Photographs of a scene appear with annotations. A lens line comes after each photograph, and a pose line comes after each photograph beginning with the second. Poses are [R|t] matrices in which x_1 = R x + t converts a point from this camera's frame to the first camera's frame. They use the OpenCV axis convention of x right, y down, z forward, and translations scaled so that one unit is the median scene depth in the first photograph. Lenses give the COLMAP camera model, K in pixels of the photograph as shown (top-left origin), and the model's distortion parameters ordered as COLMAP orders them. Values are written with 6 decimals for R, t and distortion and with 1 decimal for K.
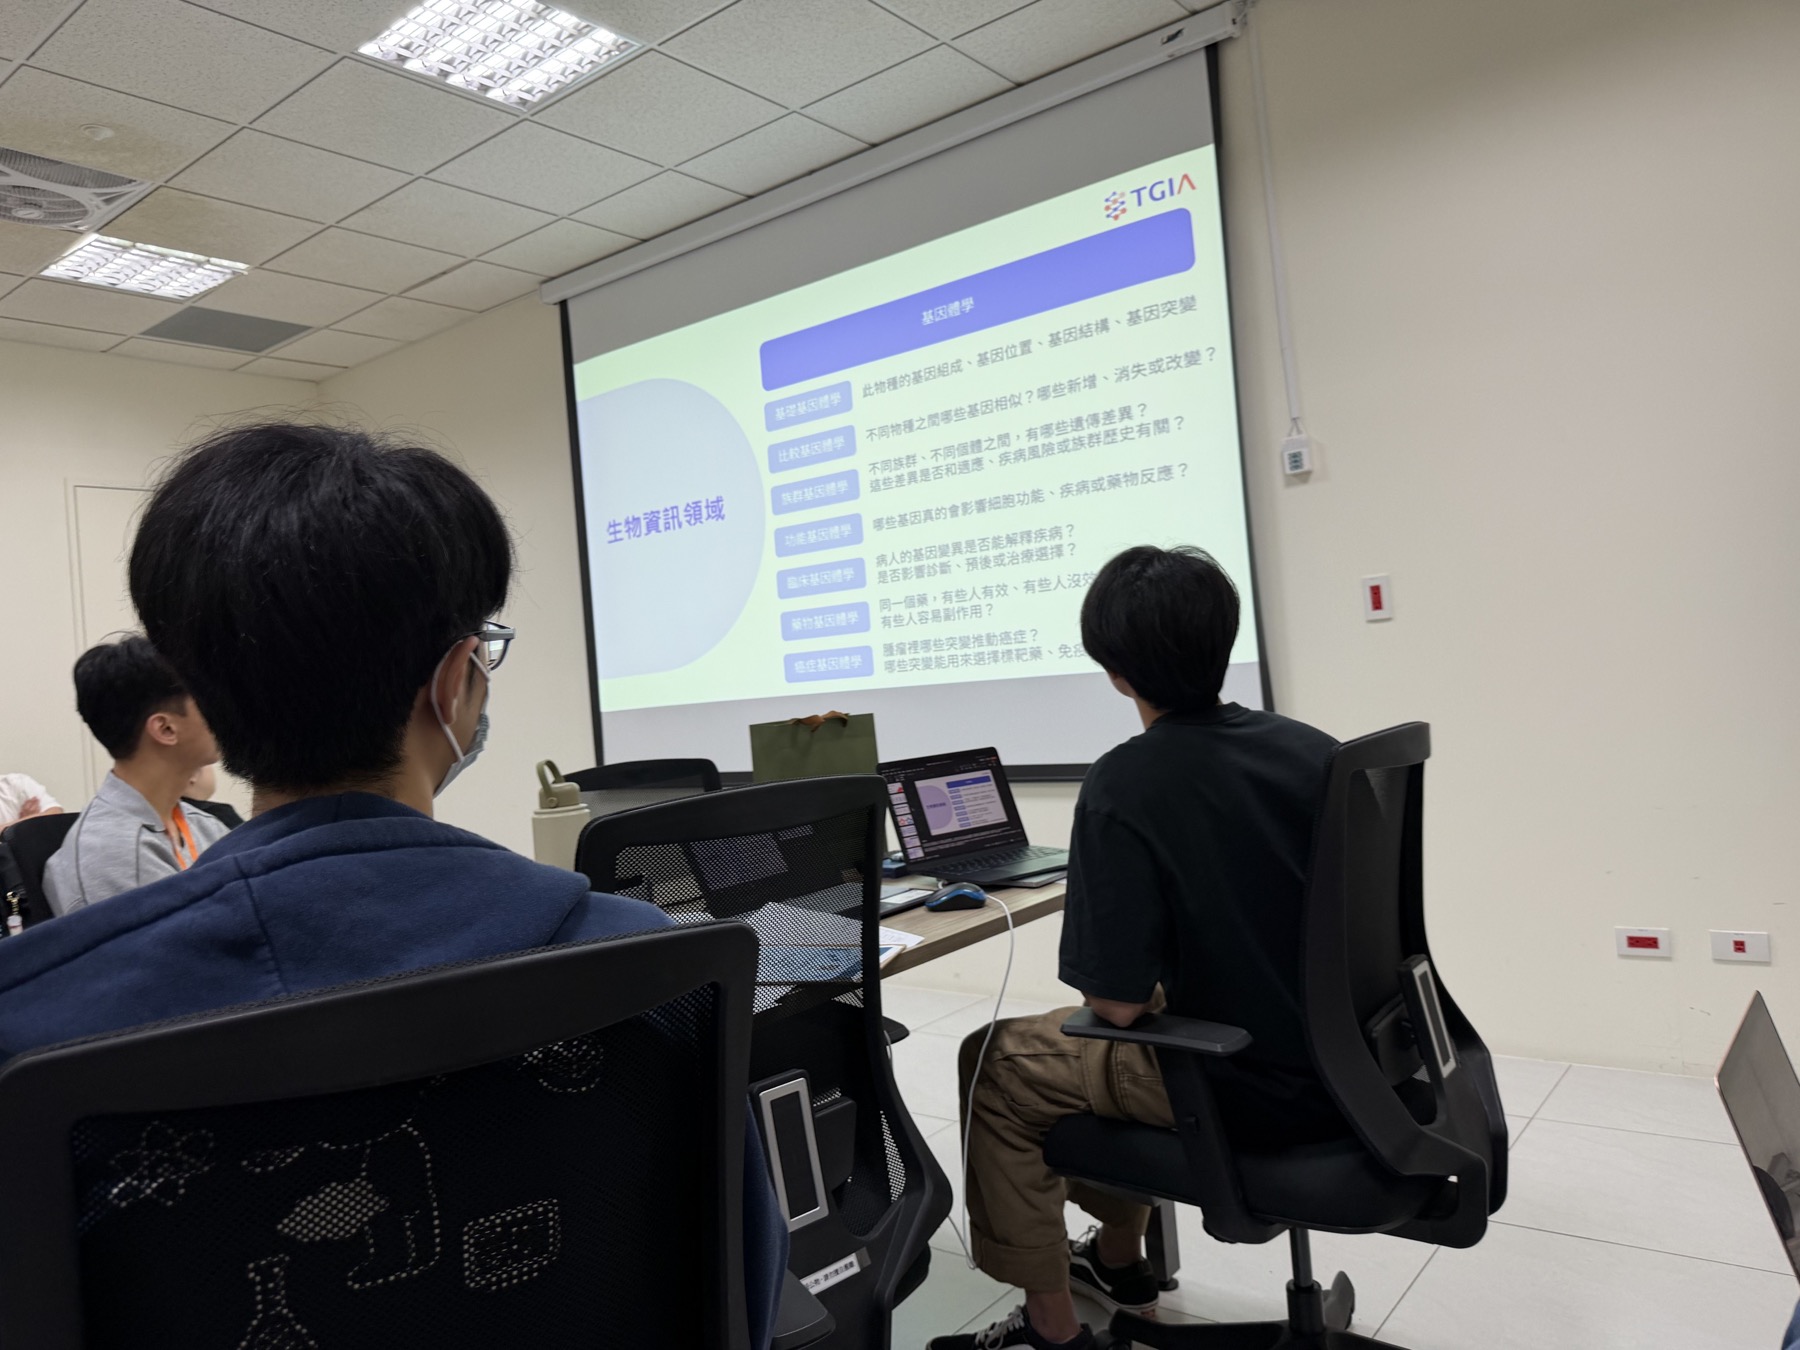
lens RADIAL K [[1273.9, 0, 888.8], [0, 1273.9, 670.2], [0, 0, 1]] dist [0.049977, -0.079686]
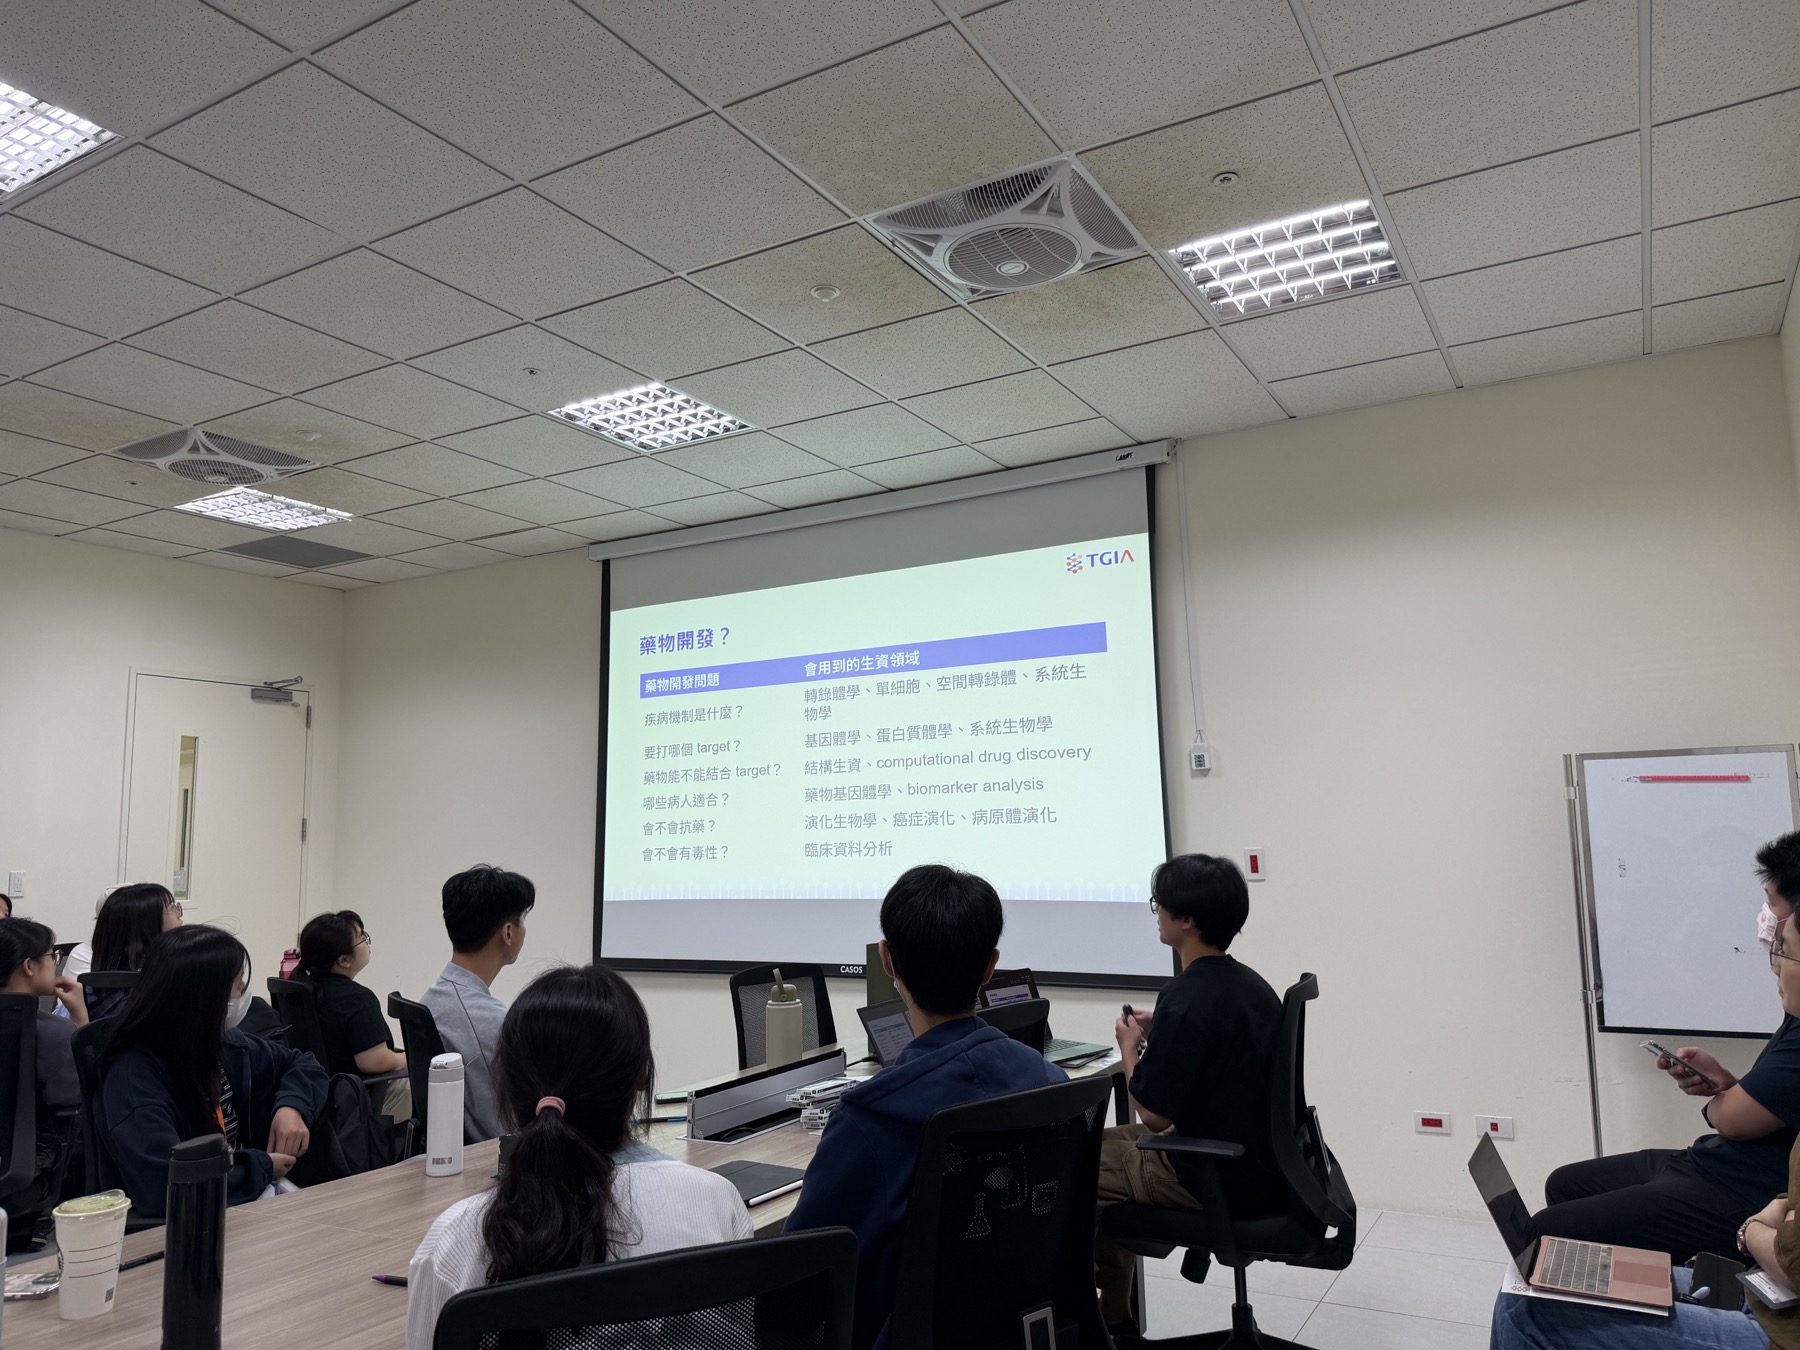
lens RADIAL K [[1273.9, 0, 893.4], [0, 1273.9, 677.6], [0, 0, 1]] dist [0.049977, -0.079686]
pose [[0.988020, 0.076539, 0.134005, -0.217238], [-0.058748, 0.989505, -0.132020, -0.051024], [-0.142703, 0.122566, 0.982147, -0.352547]]
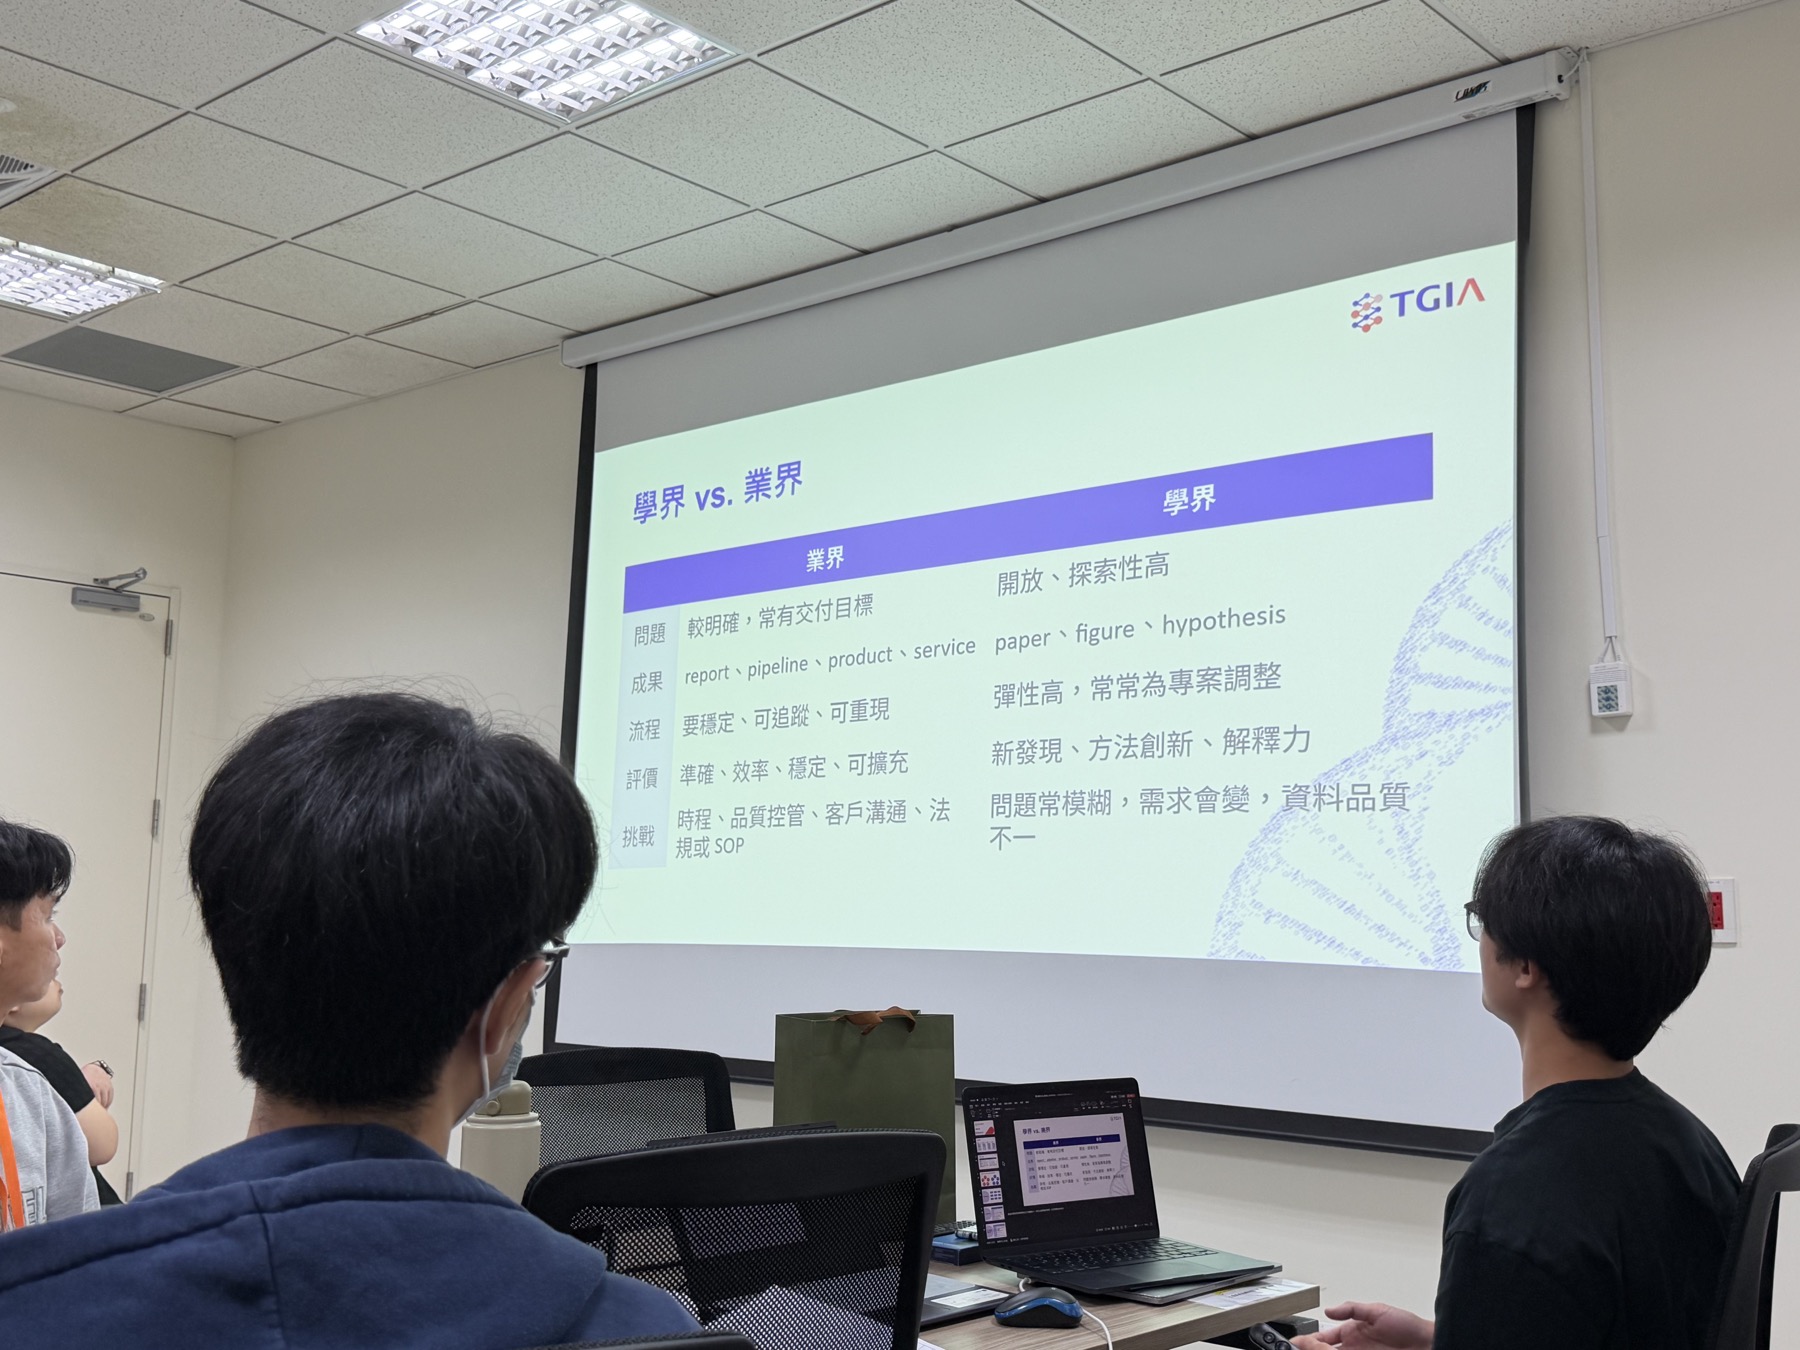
lens RADIAL K [[1931.7, 0, 907.0], [0, 1931.7, 676.6], [0, 0, 1]] dist [0.064239, 0.000000]
pose [[0.993670, 0.091805, -0.064751, 0.010592], [-0.098562, 0.988997, -0.110316, -0.023048], [0.053911, 0.115999, 0.991785, -0.061199]]
